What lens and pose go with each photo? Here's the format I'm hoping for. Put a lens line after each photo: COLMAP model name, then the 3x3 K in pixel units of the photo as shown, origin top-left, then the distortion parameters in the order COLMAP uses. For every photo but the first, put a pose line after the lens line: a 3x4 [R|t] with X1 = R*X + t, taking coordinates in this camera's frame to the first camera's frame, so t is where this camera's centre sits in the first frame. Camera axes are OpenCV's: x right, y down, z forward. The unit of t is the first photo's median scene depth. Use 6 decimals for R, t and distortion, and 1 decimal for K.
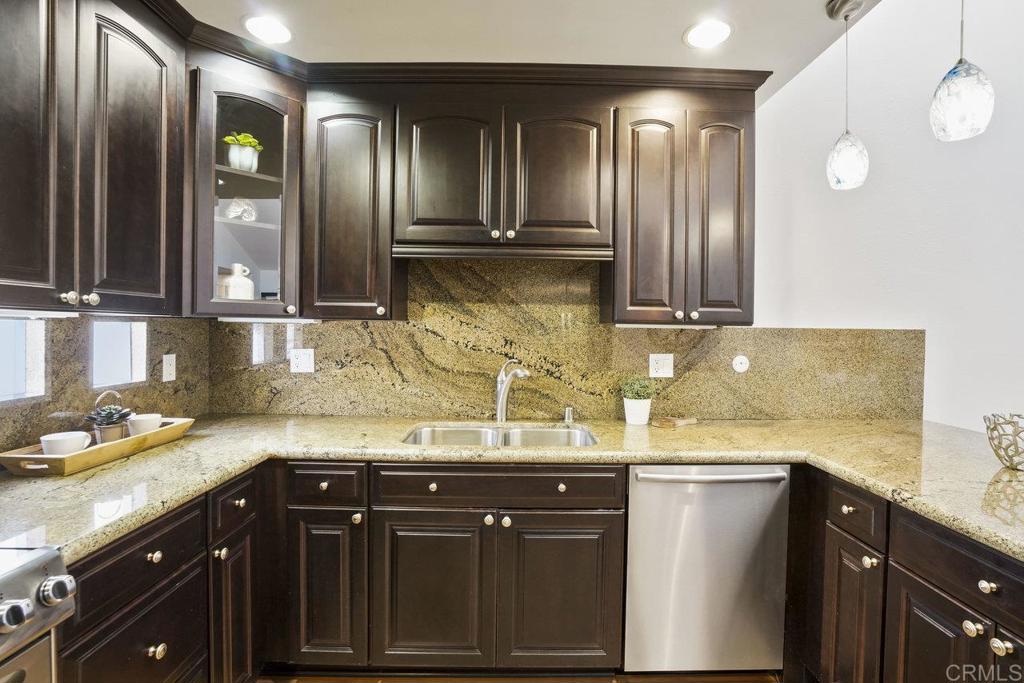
lens RADIAL K [[485.1, 0, 514.3], [0, 485.1, 344.0], [0, 0, 1]] dist [-0.056492, 0.021530]
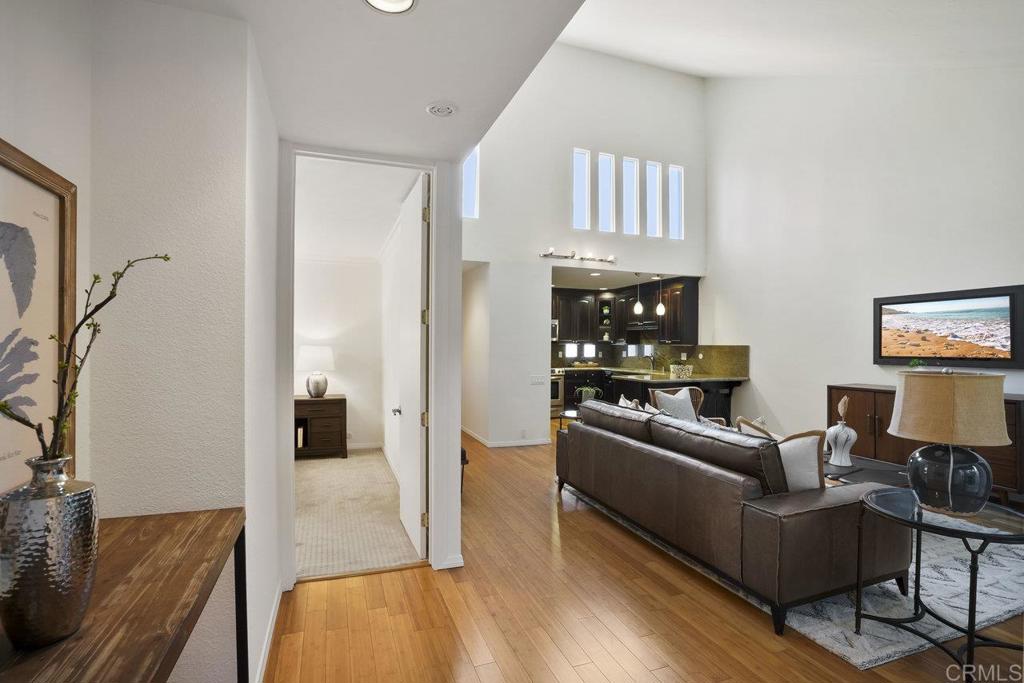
lens RADIAL K [[485.1, 0, 514.3], [0, 485.1, 344.0], [0, 0, 1]] dist [-0.056492, 0.021530]
pose [[0.353125, -0.008895, -0.935534, 3.517098], [-0.025518, 0.999491, -0.019135, 0.059113], [0.935228, 0.030630, 0.352718, -1.526626]]
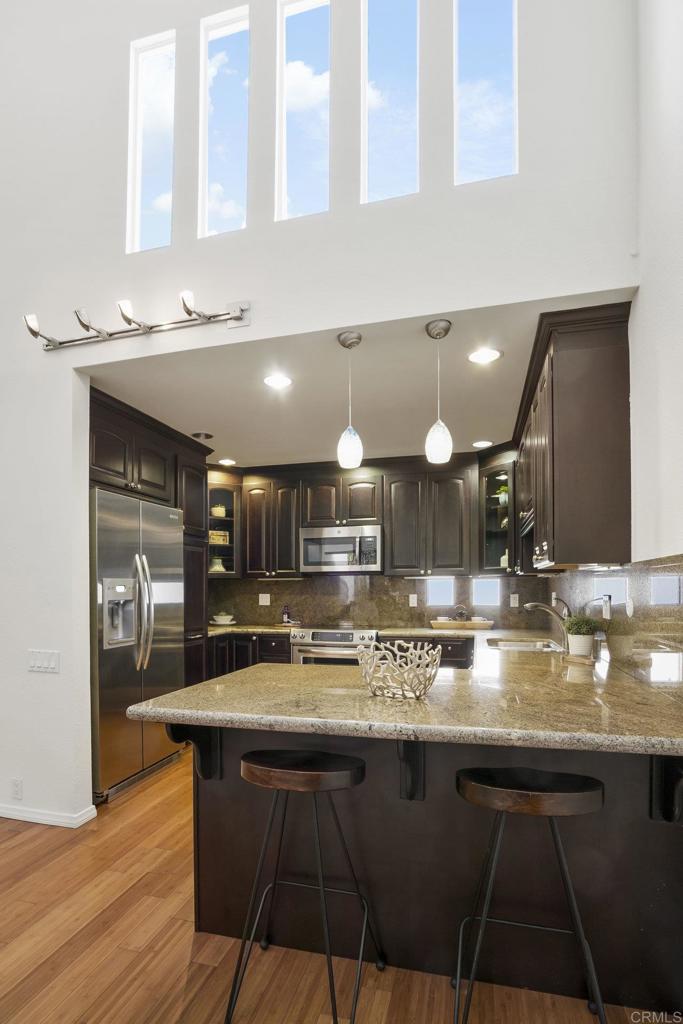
lens RADIAL K [[526.4, 0, 341.4], [0, 526.4, 593.6], [0, 0, 1]] dist [-0.034910, -0.000048]
pose [[-0.253250, -0.003296, -0.967395, 1.683108], [-0.020958, 0.999778, 0.002080, 0.029639], [0.967174, 0.020802, -0.253263, 0.849963]]
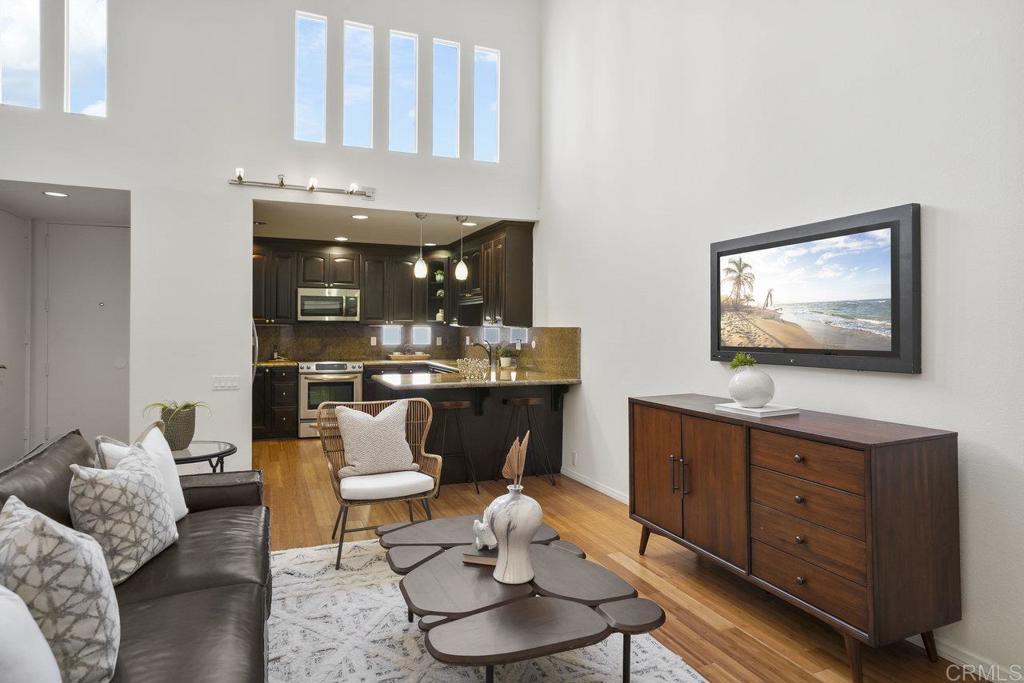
lens RADIAL K [[596.6, 0, 514.6], [0, 596.6, 325.2], [0, 0, 1]] dist [-0.001926, 0.000271]
pose [[0.381047, -0.011742, -0.924481, 3.266997], [-0.023921, 0.999459, -0.022554, 0.020067], [0.924246, 0.030709, 0.380560, -0.084580]]
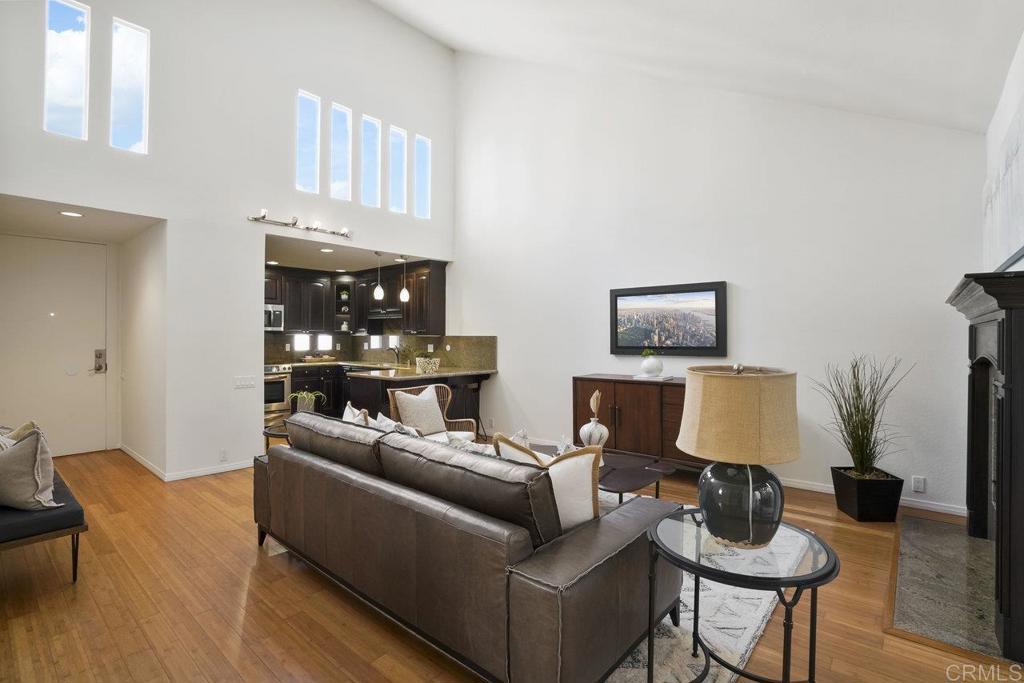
lens RADIAL K [[485.1, 0, 514.3], [0, 485.1, 344.0], [0, 0, 1]] dist [-0.056492, 0.021530]
pose [[0.760949, 0.002951, -0.648805, 3.153169], [-0.011694, 0.999890, -0.009168, 0.045008], [0.648707, 0.014564, 0.760899, -1.194446]]
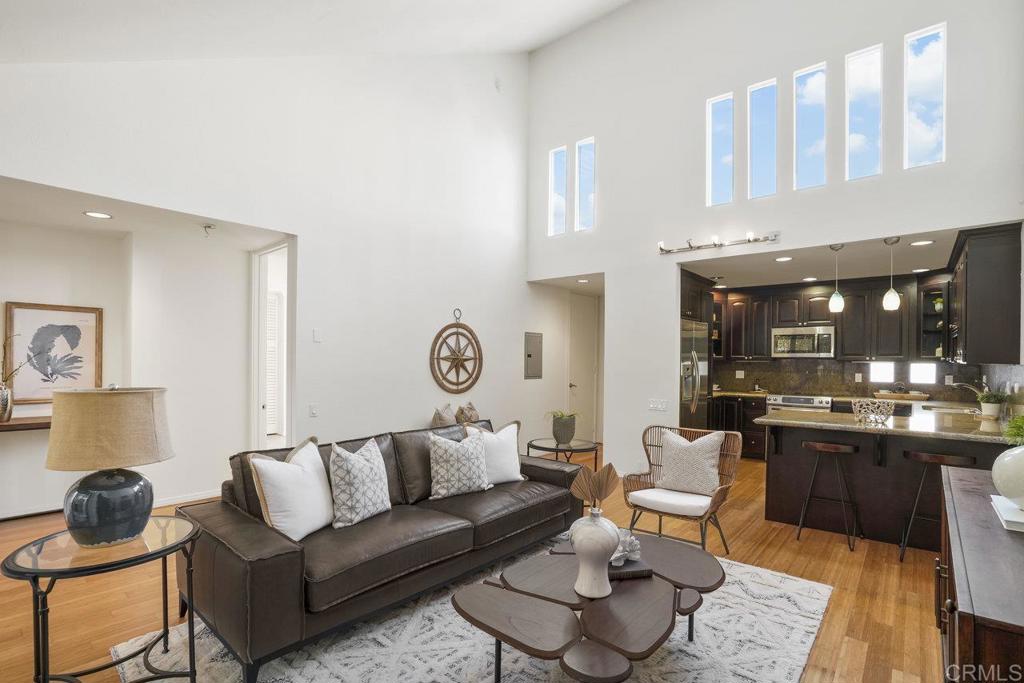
lens RADIAL K [[494.3, 0, 510.4], [0, 494.3, 359.8], [0, 0, 1]] dist [-0.040416, 0.017861]
pose [[-0.642632, -0.013791, -0.766051, 3.129385], [-0.032469, 0.999430, 0.009245, -0.013501], [0.765487, 0.030814, -0.642714, 0.852651]]
